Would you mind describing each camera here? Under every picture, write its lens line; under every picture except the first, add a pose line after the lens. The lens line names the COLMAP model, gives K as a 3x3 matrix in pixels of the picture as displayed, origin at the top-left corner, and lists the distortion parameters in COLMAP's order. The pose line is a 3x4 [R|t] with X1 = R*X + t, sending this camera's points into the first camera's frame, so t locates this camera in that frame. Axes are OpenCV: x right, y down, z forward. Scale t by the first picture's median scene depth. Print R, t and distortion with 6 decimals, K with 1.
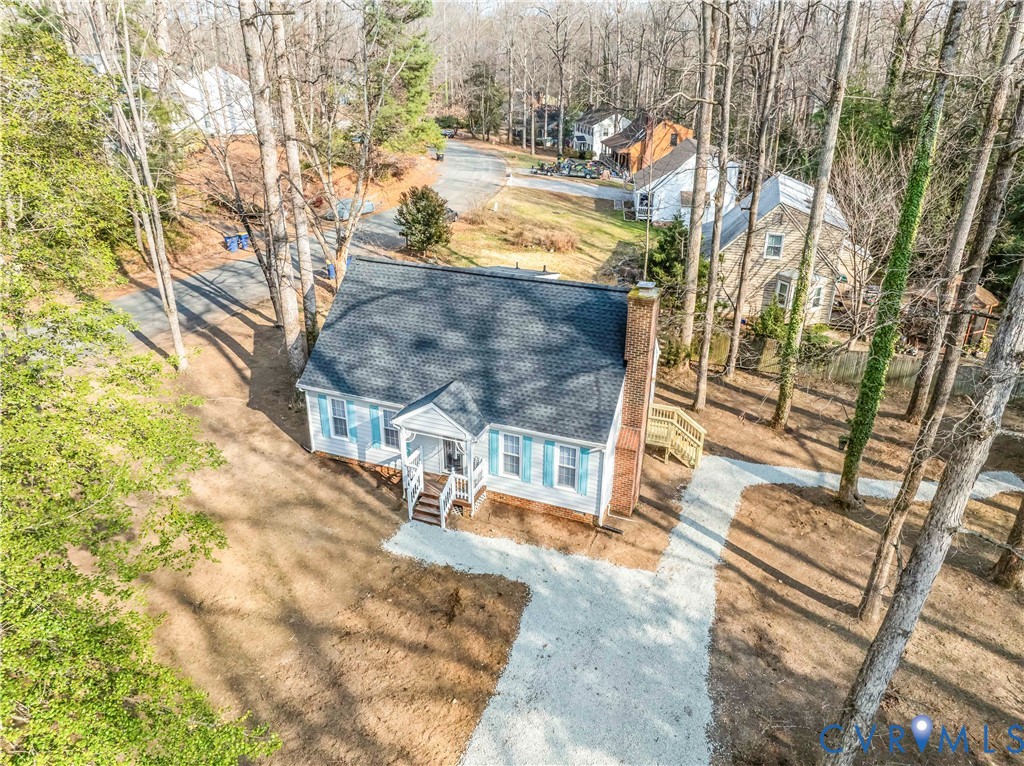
lens RADIAL K [[711.0, 0, 512.0], [0, 711.0, 383.0], [0, 0, 1]] dist [-0.021102, 0.000106]
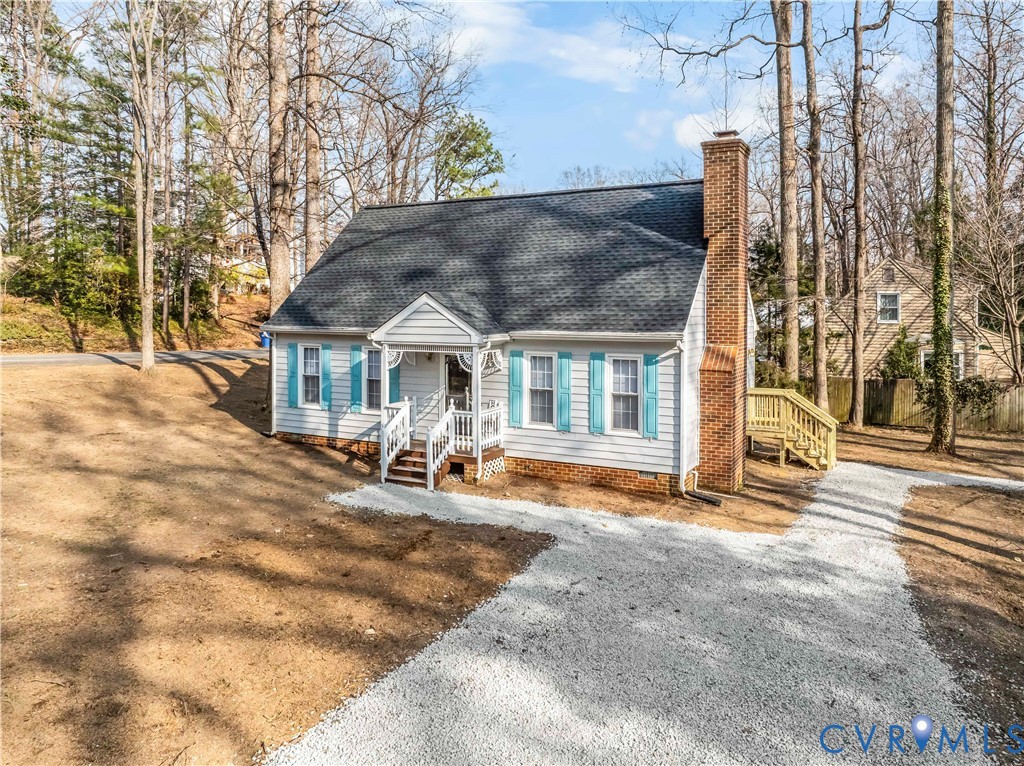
lens RADIAL K [[709.1, 0, 536.3], [0, 709.1, 382.6], [0, 0, 1]] dist [-0.000865, -0.000851]
pose [[0.996102, -0.003016, -0.088157, 0.052515], [-0.033953, 0.909304, -0.414744, 0.370375], [0.081412, 0.416121, 0.905658, 0.392425]]
